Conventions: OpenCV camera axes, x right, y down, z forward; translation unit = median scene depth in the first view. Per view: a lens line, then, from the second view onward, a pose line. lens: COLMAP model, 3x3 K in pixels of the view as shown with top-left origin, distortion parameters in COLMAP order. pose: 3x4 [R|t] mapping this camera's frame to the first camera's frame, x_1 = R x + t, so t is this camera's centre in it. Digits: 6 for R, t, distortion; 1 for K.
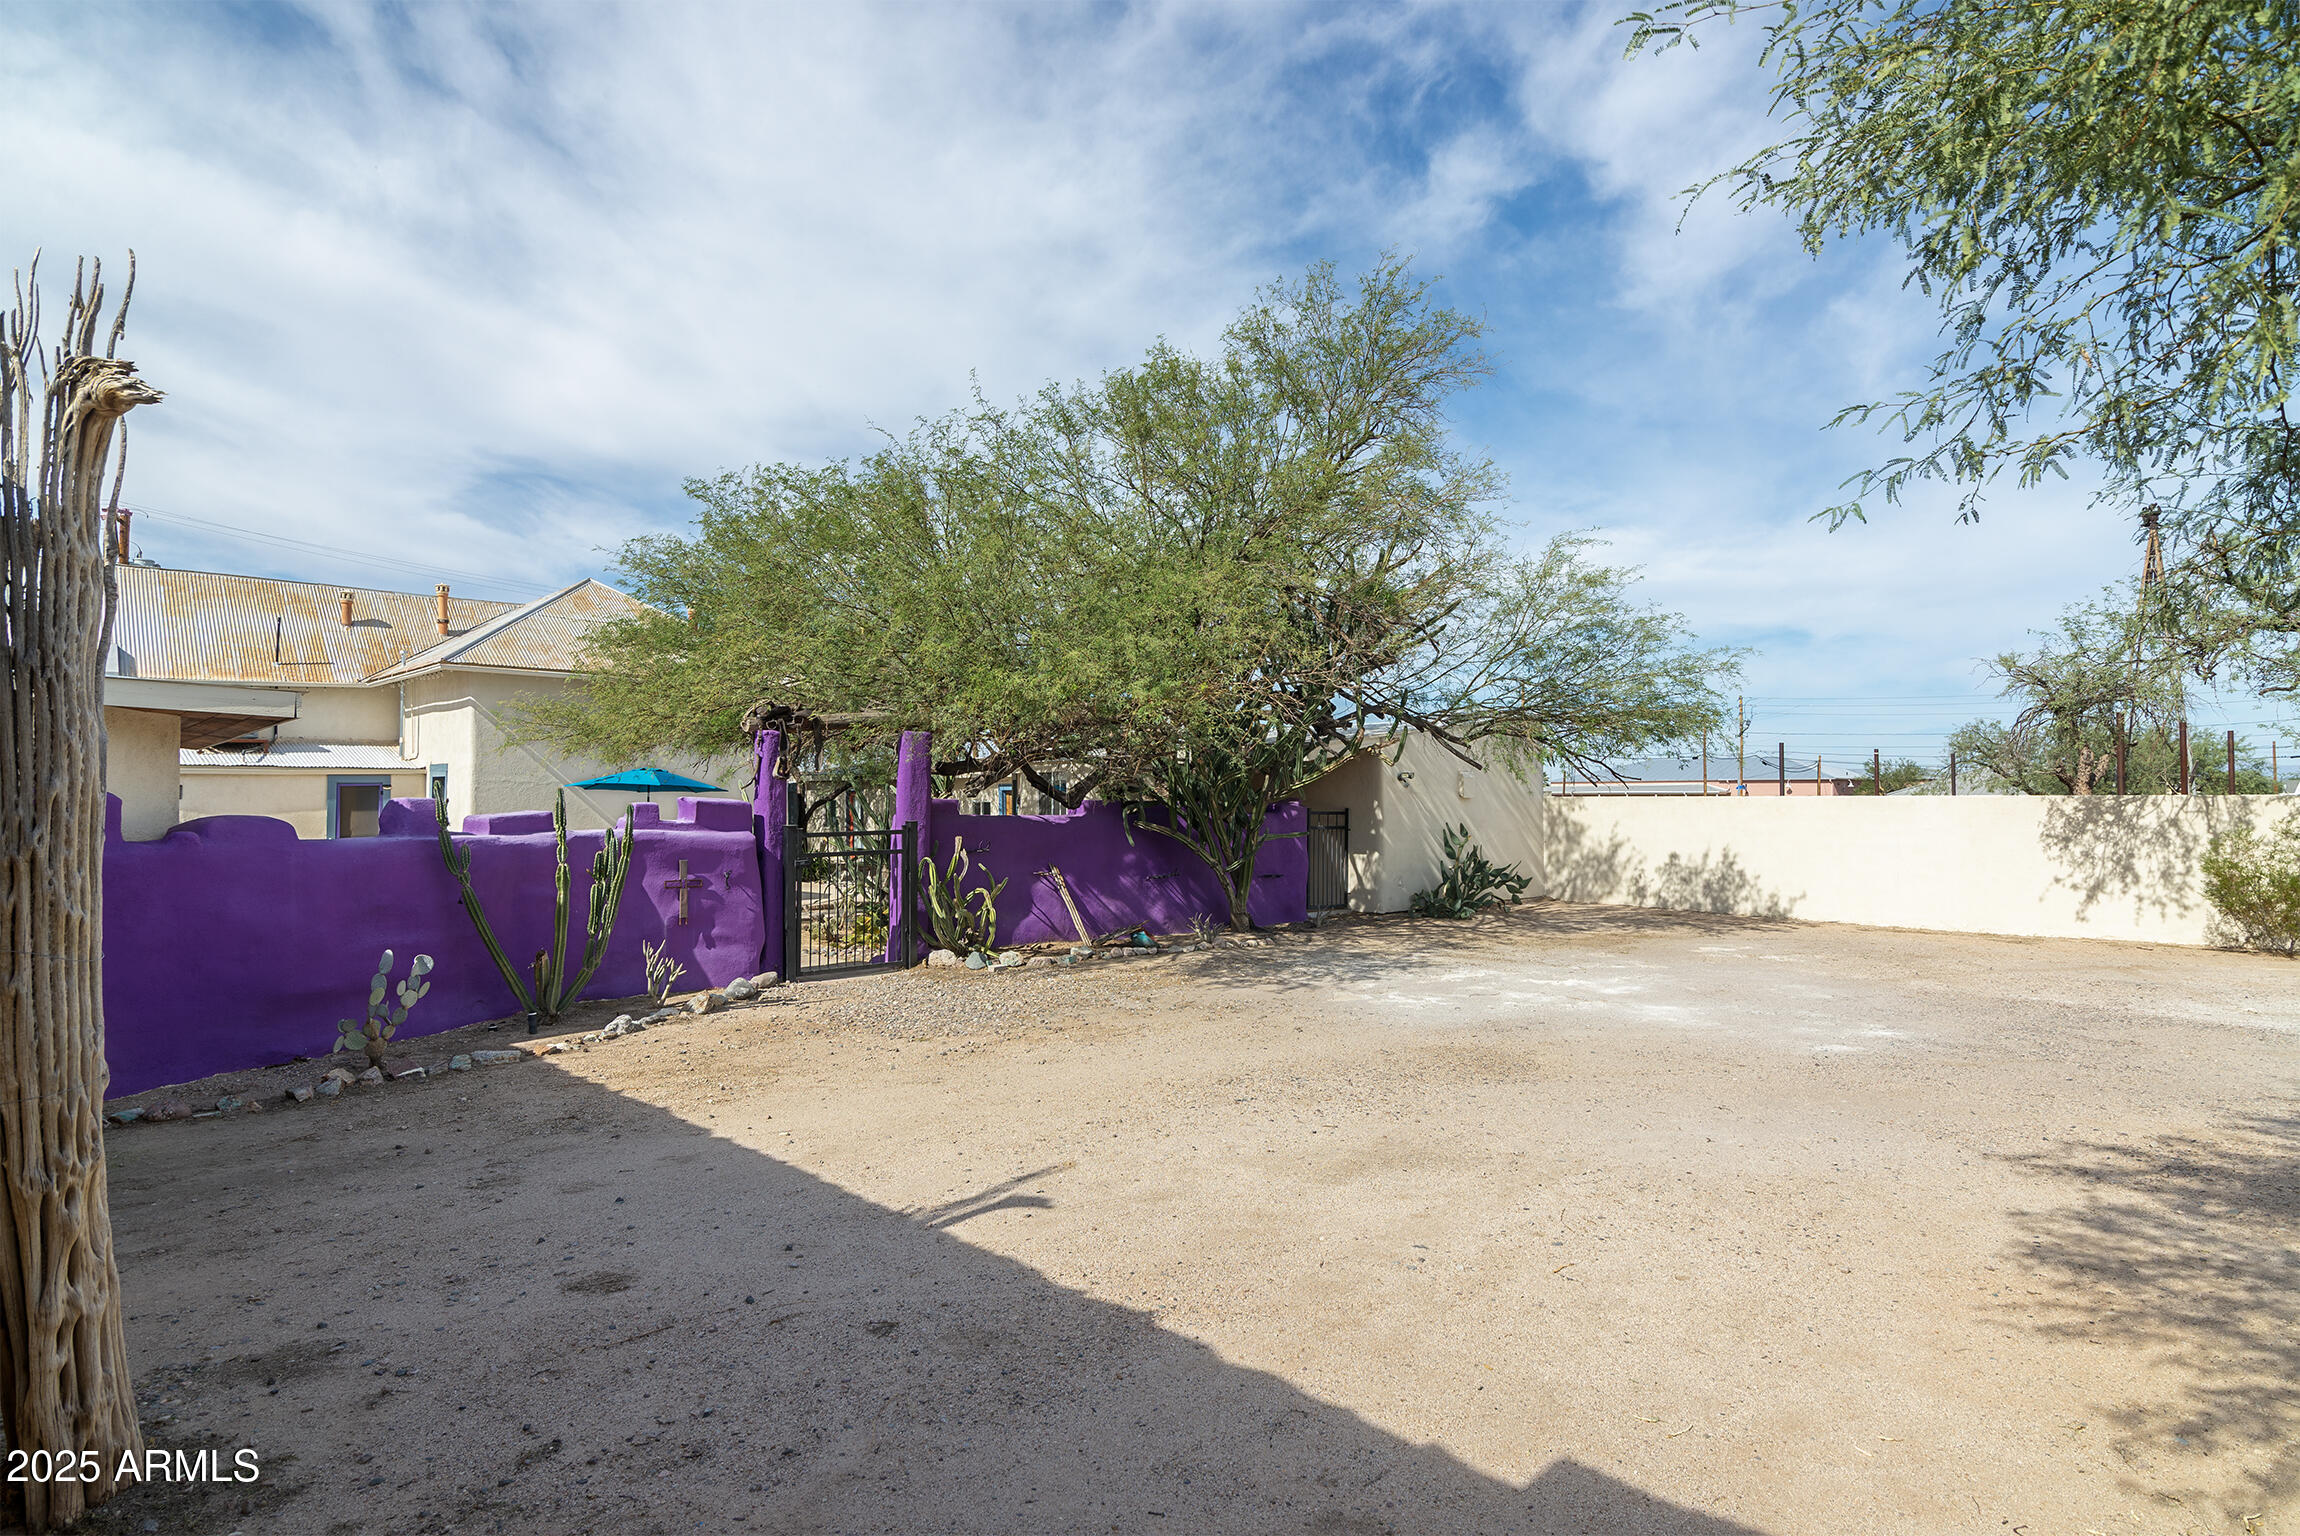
lens RADIAL K [[1231.0, 0, 1157.0], [0, 1231.0, 778.6], [0, 0, 1]] dist [0.004088, -0.004106]
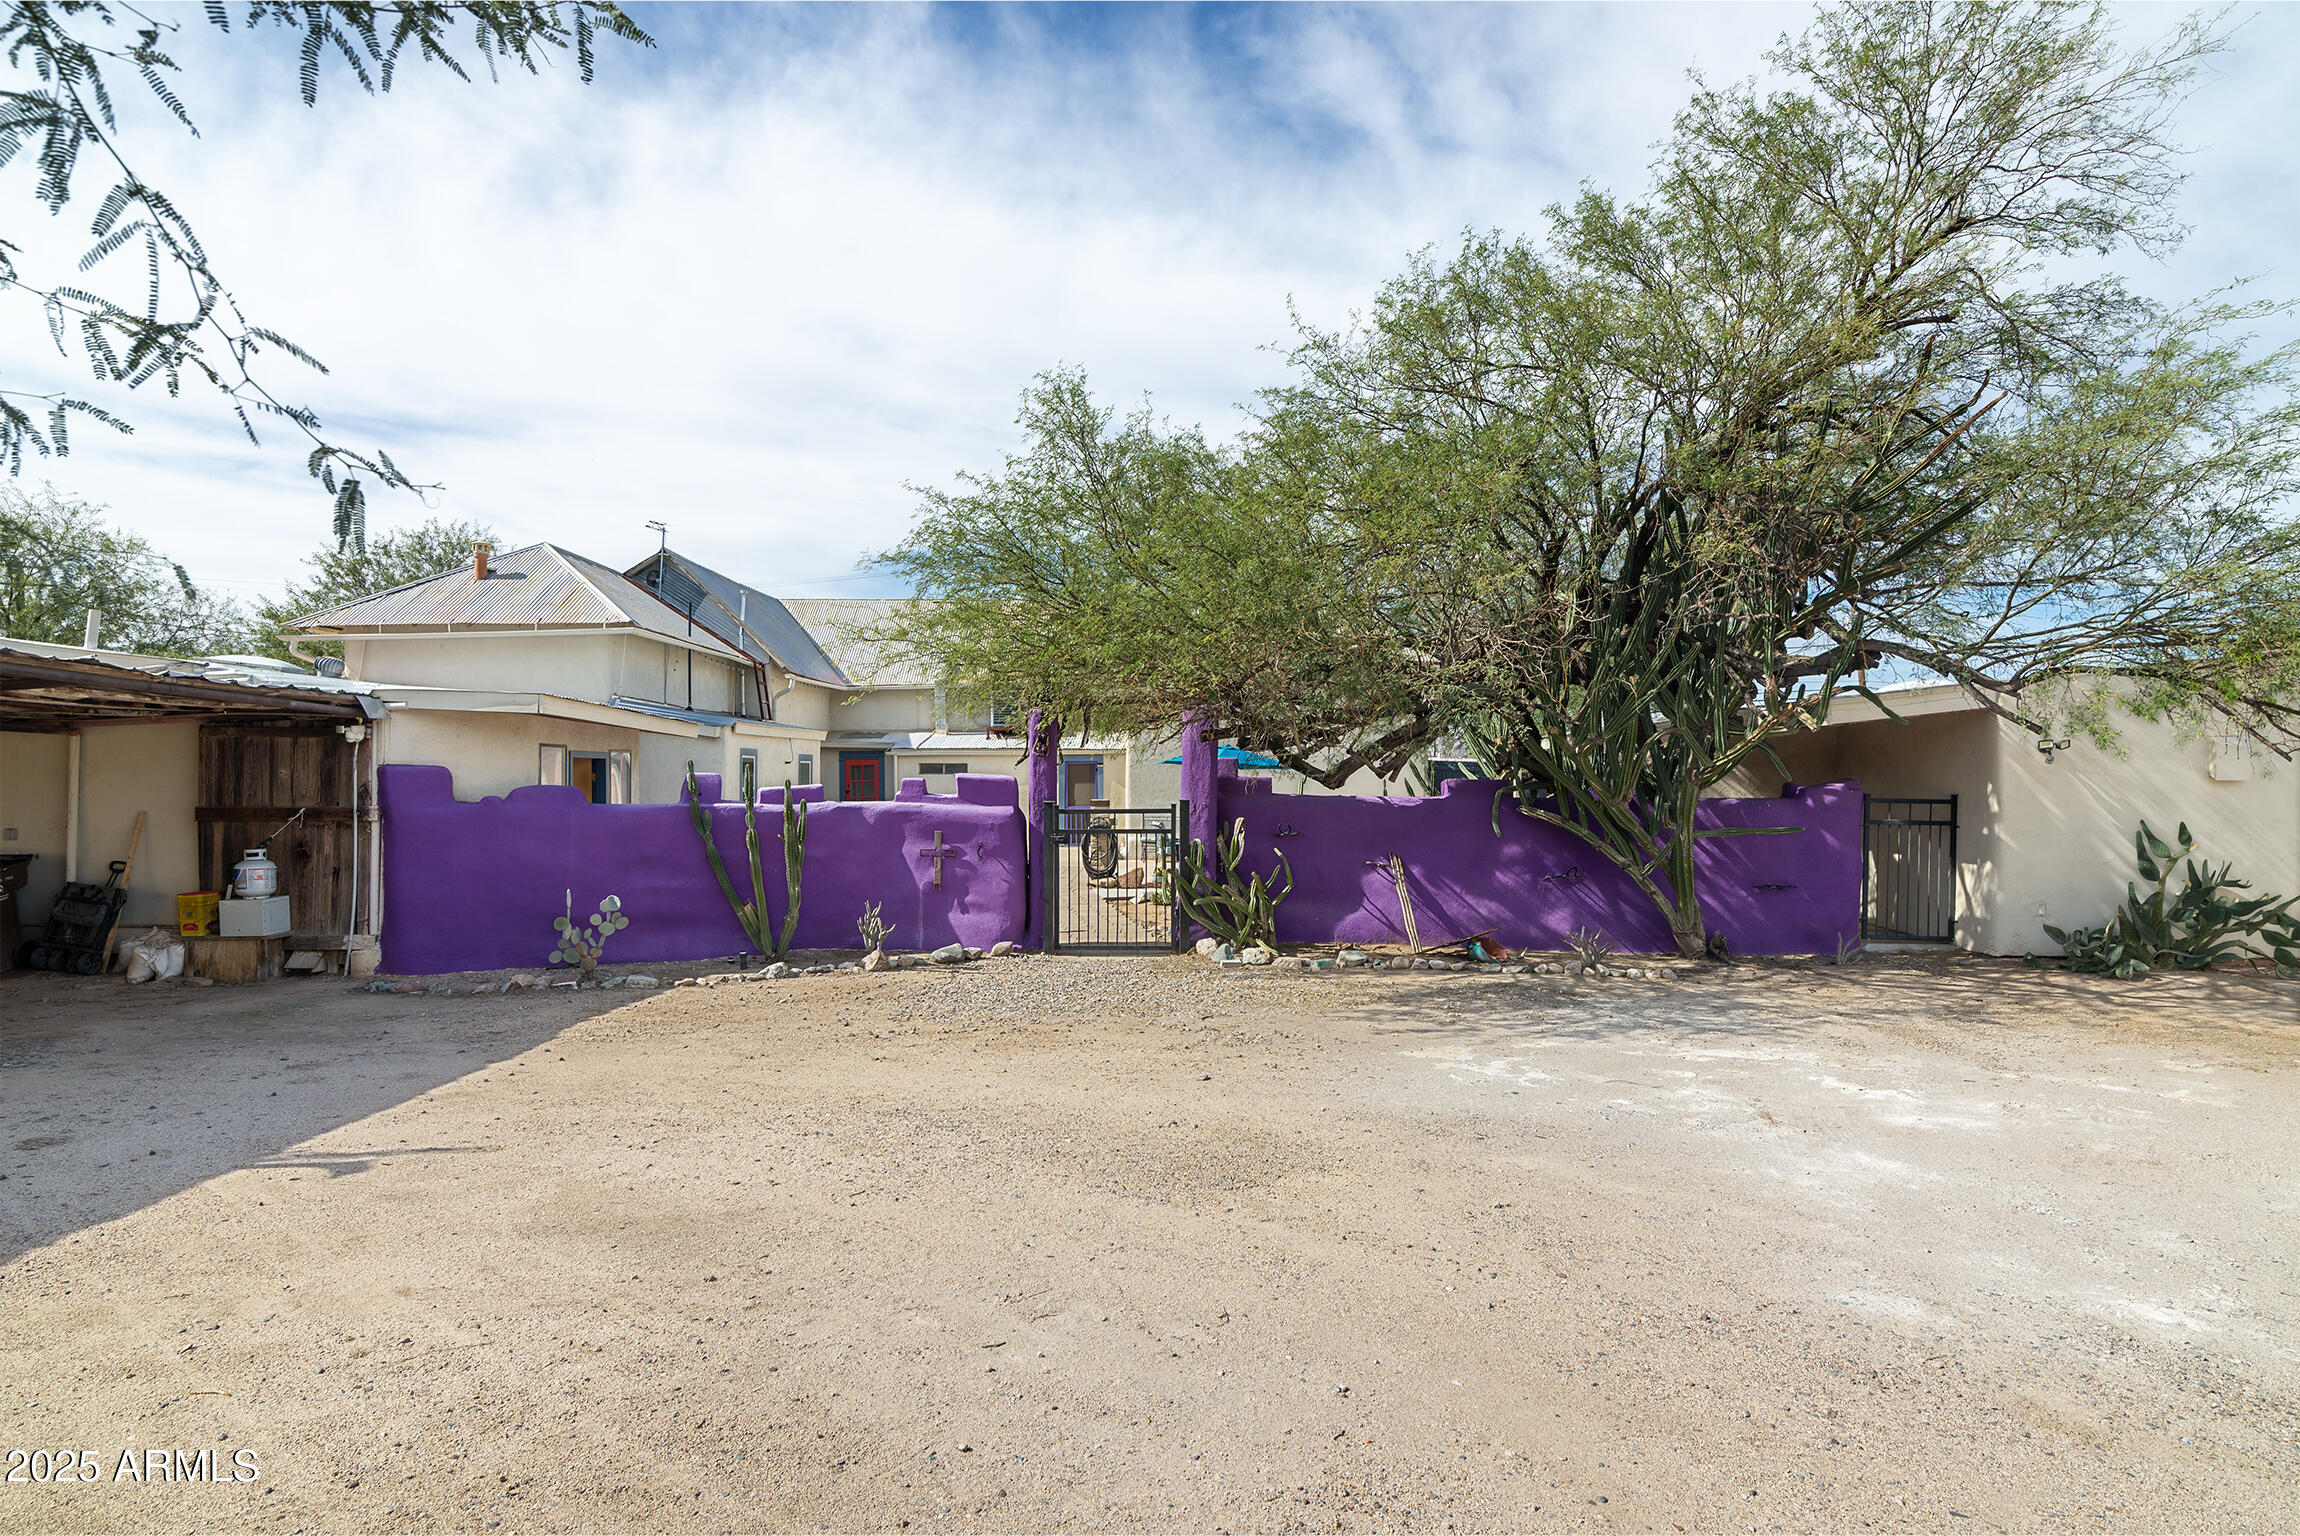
lens RADIAL K [[1231.0, 0, 1156.9], [0, 1231.0, 759.7], [0, 0, 1]] dist [0.004088, -0.004106]
pose [[0.719704, -0.004528, -0.694266, 0.395546], [0.005503, 0.999985, -0.000818, 0.003608], [0.694259, -0.003232, 0.719718, 0.267135]]
